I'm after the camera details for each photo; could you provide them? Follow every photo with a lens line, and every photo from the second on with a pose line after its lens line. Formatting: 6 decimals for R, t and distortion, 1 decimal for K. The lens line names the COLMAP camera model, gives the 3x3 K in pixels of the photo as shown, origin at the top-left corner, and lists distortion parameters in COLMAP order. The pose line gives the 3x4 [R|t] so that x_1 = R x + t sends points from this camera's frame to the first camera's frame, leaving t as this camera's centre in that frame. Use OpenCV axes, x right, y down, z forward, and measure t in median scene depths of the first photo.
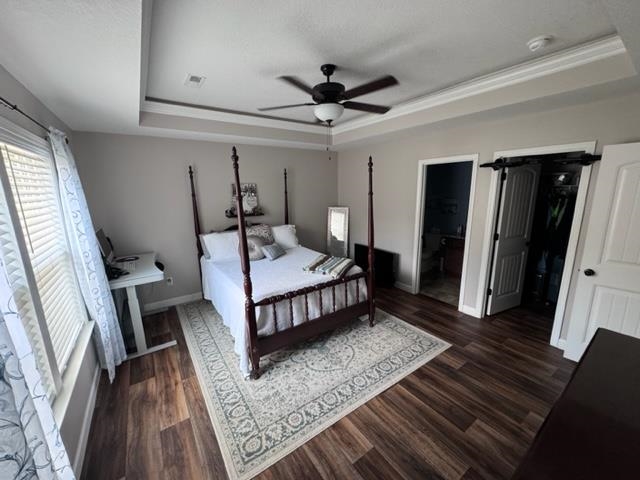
lens RADIAL K [[256.3, 0, 319.5], [0, 256.3, 240.5], [0, 0, 1]] dist [-0.001641, -0.000078]
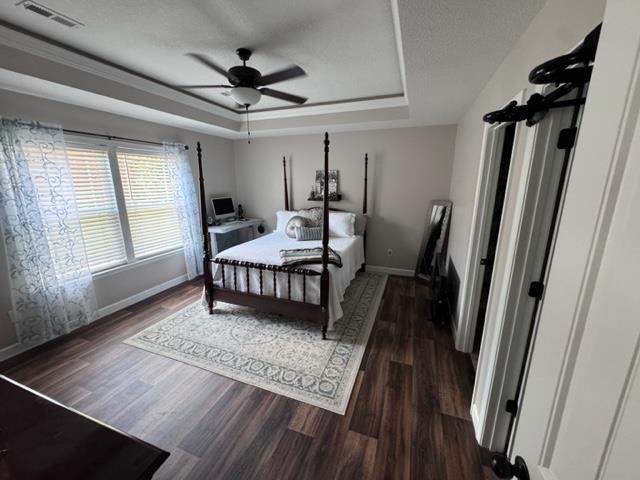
lens RADIAL K [[256.3, 0, 316.4], [0, 256.3, 239.8], [0, 0, 1]] dist [-0.001641, -0.000078]
pose [[0.554217, 0.201238, -0.807680, 0.928362], [-0.164700, 0.977662, 0.130576, -0.103288], [0.815915, 0.060657, 0.574981, 0.546799]]
